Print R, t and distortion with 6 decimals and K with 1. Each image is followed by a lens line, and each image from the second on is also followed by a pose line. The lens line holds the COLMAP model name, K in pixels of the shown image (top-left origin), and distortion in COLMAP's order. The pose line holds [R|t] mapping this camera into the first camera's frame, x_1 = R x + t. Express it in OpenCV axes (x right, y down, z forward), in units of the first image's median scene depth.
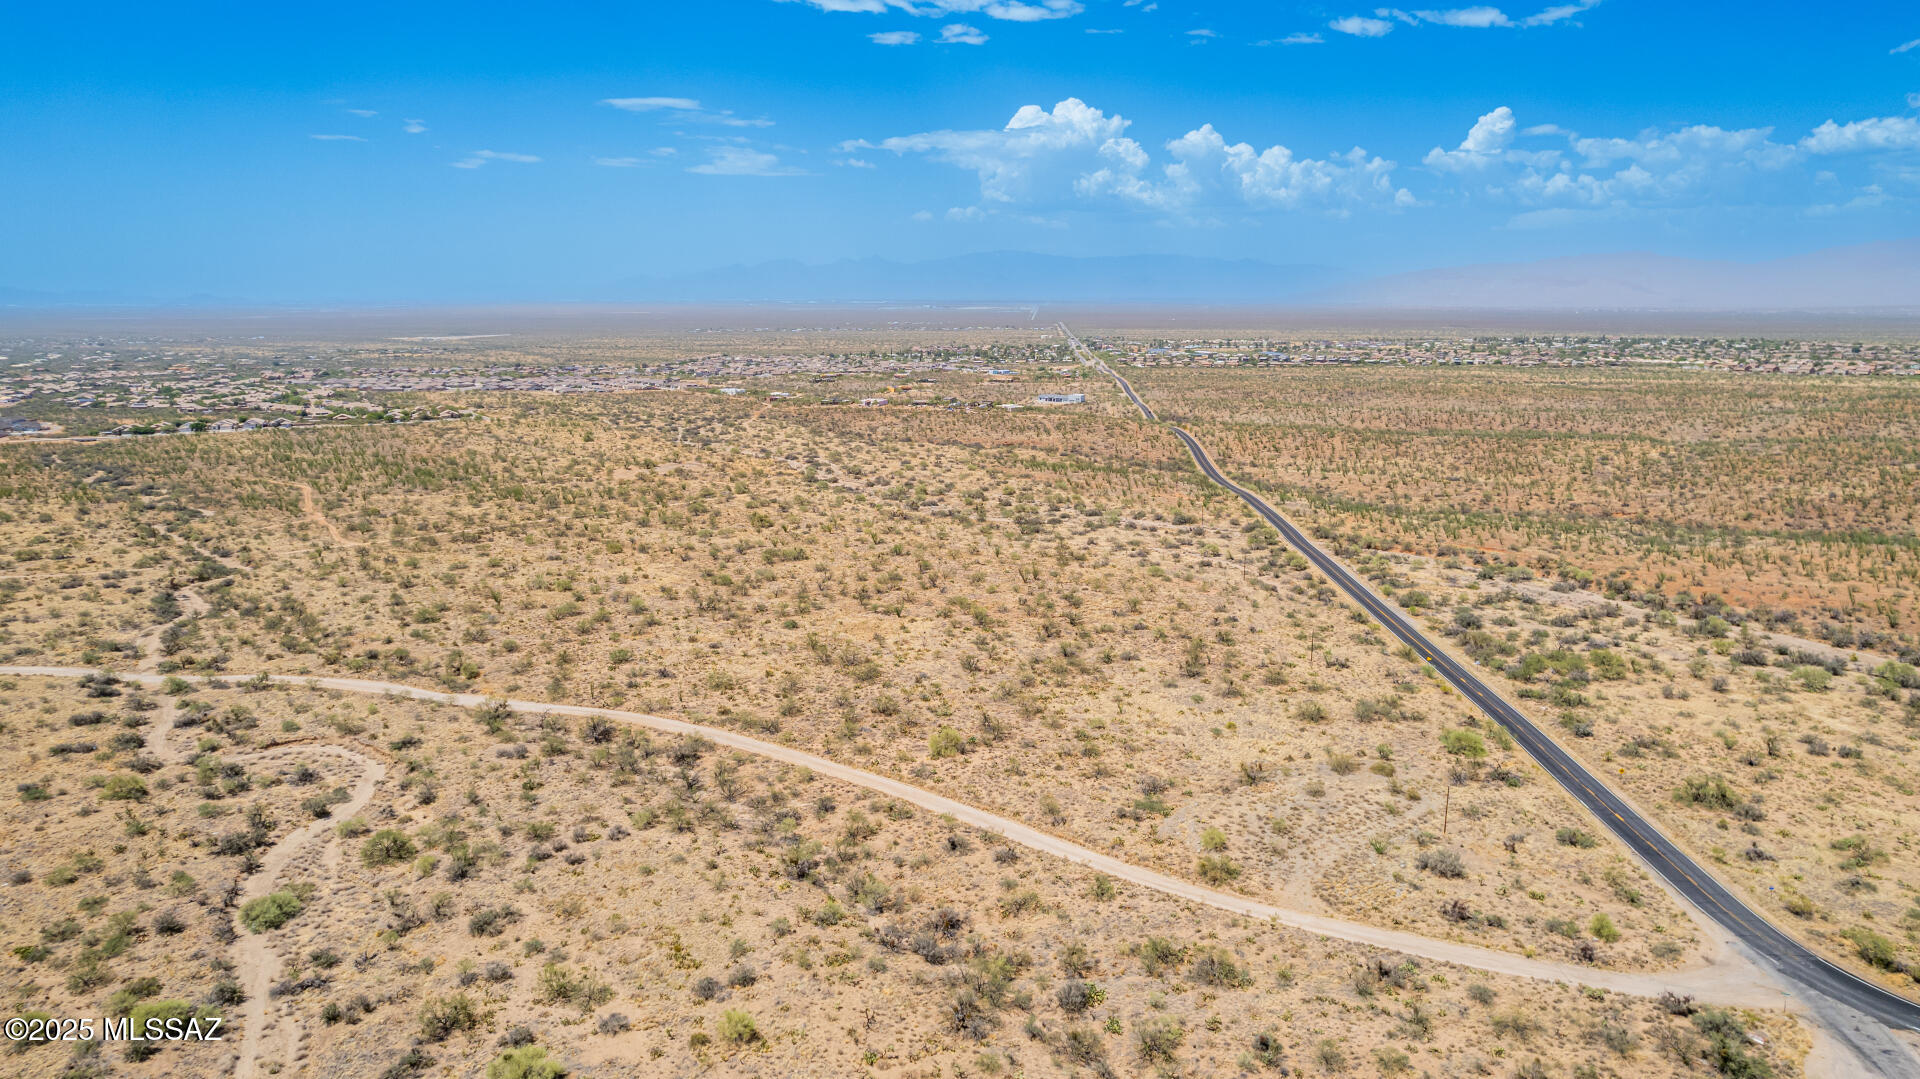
lens RADIAL K [[1237.9, 0, 972.8], [0, 1237.9, 542.5], [0, 0, 1]] dist [-0.068600, 0.058187]
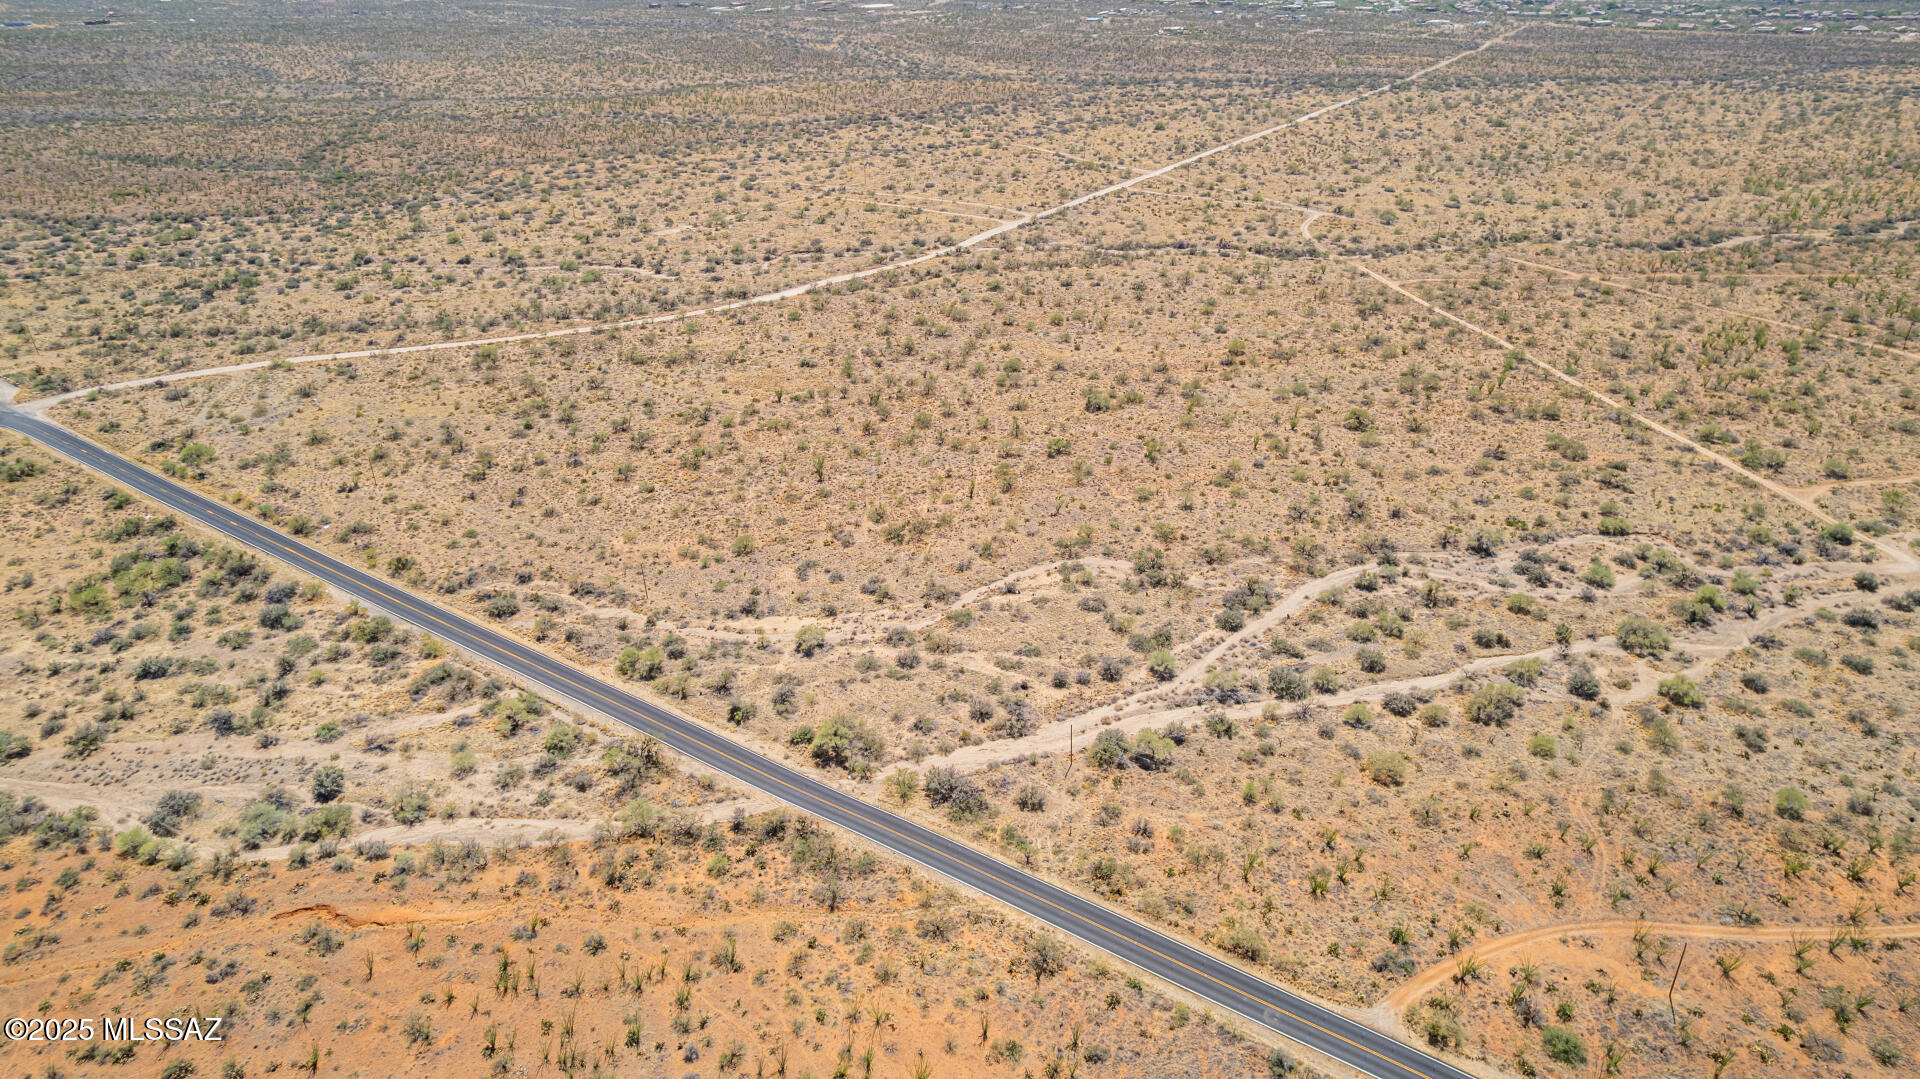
lens RADIAL K [[1237.9, 0, 962.5], [0, 1237.9, 538.6], [0, 0, 1]] dist [-0.068600, 0.058187]
pose [[-0.508338, 0.406399, -0.759232, 1.107441], [-0.145592, 0.828392, 0.540898, -0.678483], [0.848761, 0.385497, -0.361935, 2.405342]]
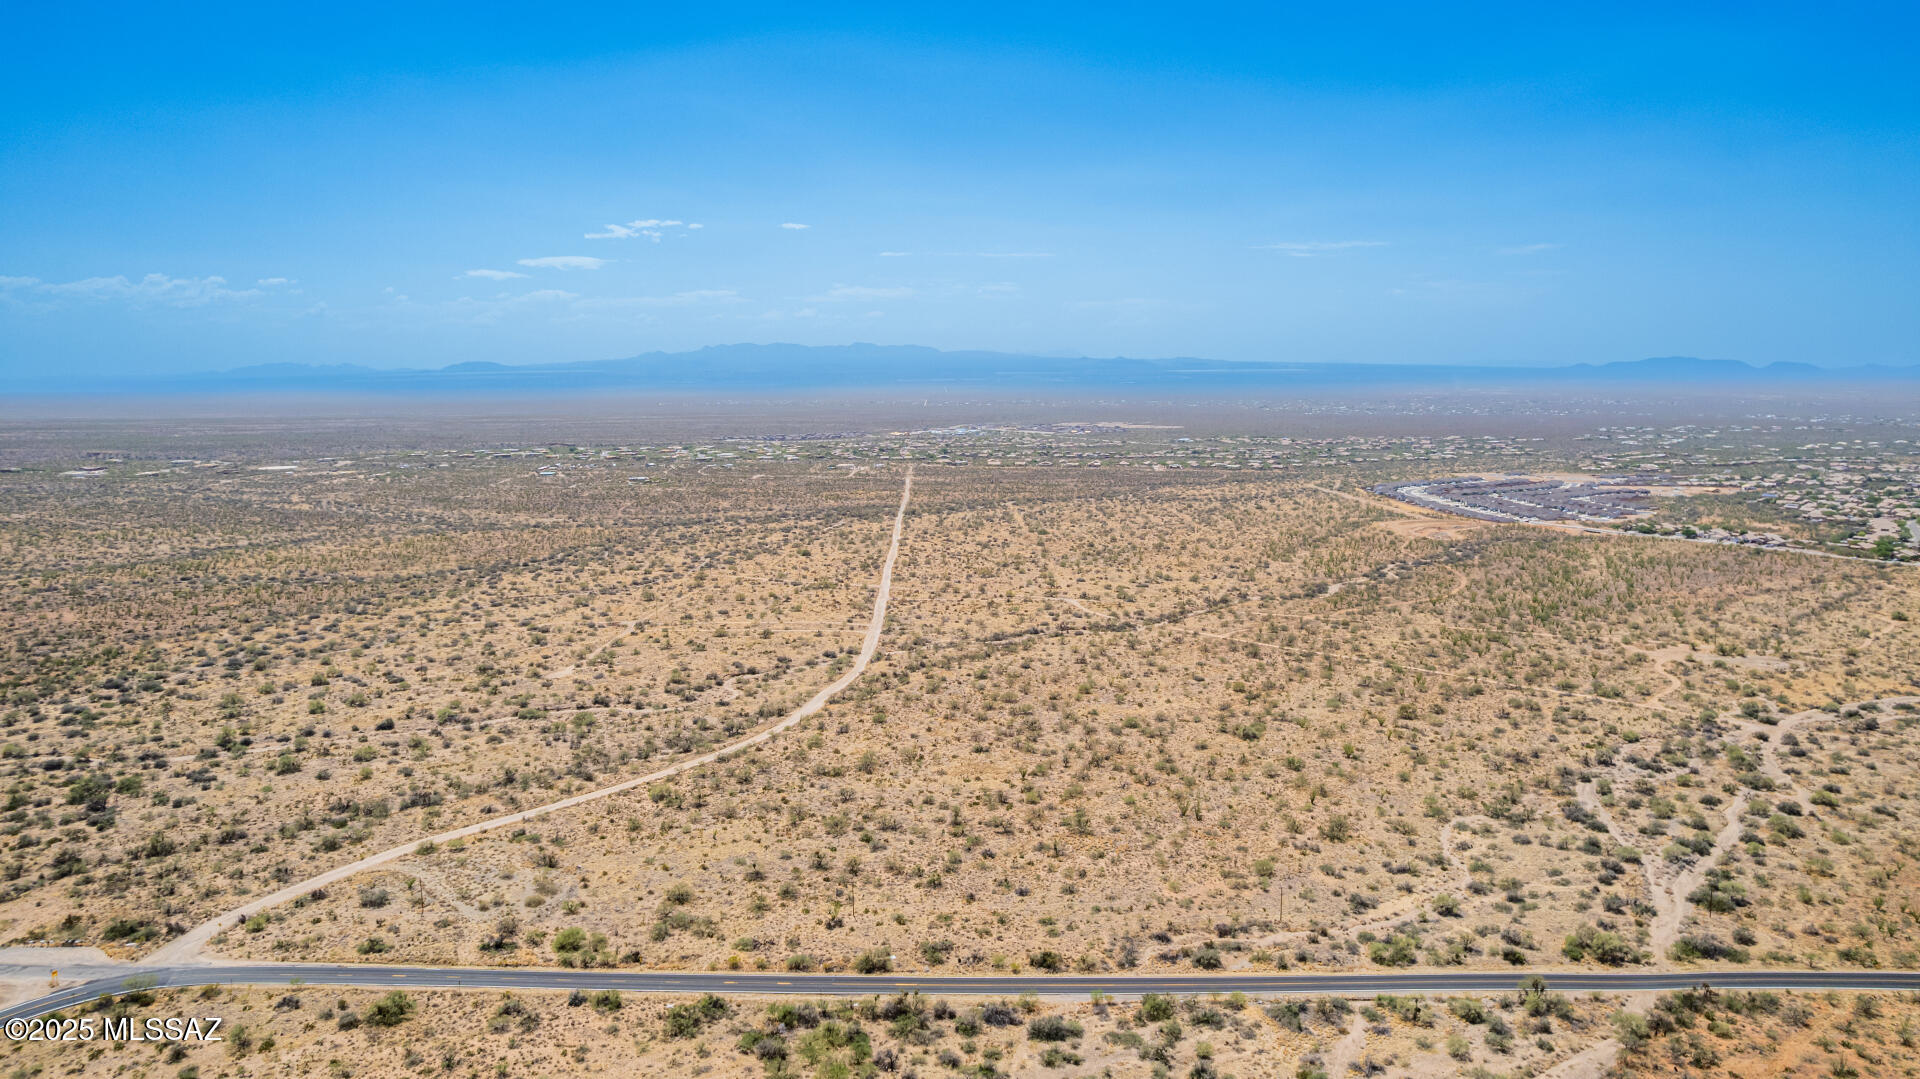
lens RADIAL K [[1237.9, 0, 946.6], [0, 1237.9, 534.8], [0, 0, 1]] dist [-0.068600, 0.058187]
pose [[0.082046, 0.129327, -0.988202, 1.576998], [-0.196132, 0.974250, 0.111218, -0.420655], [0.977139, 0.184693, 0.105298, 1.200643]]
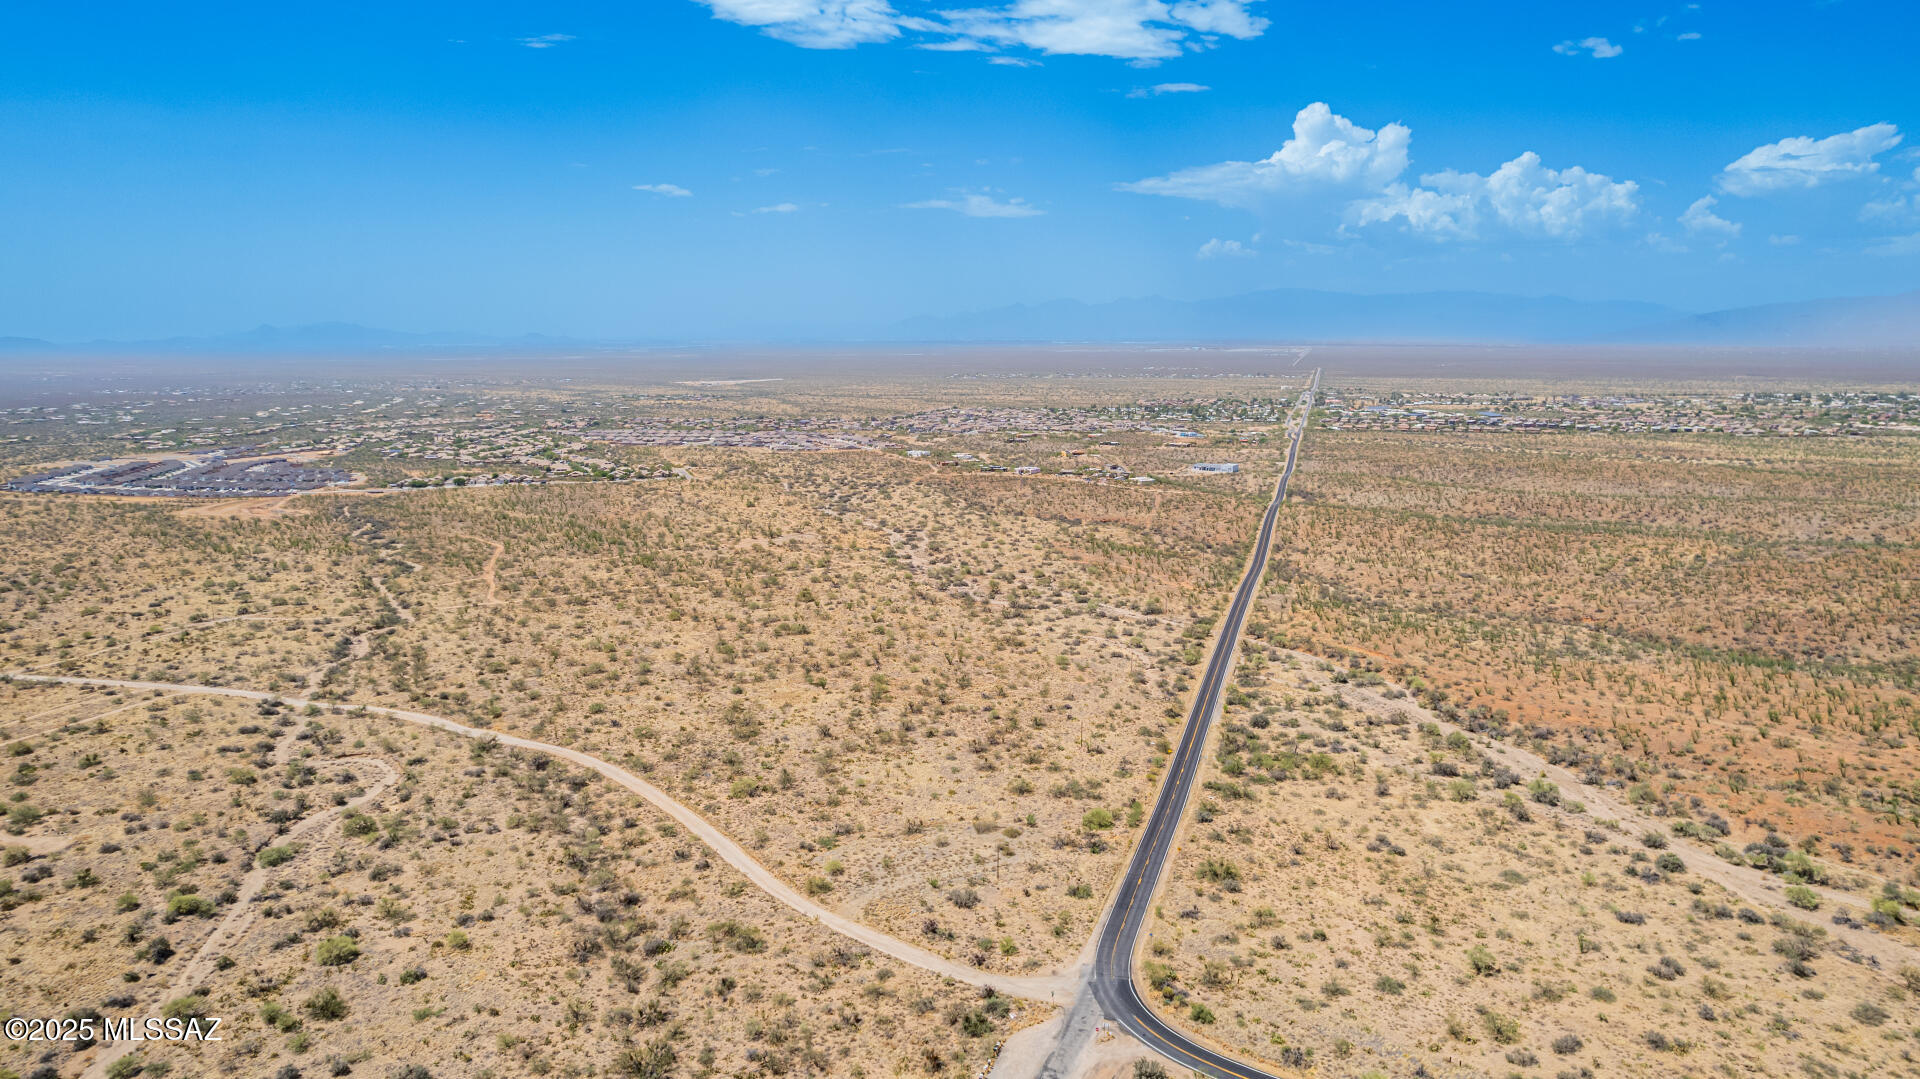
lens RADIAL K [[1237.9, 0, 960.2], [0, 1237.9, 537.6], [0, 0, 1]] dist [-0.068600, 0.058187]
pose [[0.975148, 0.030080, -0.219502, 0.559369], [-0.038081, 0.998752, -0.032310, -0.095585], [0.218256, 0.039866, 0.975077, -0.362301]]
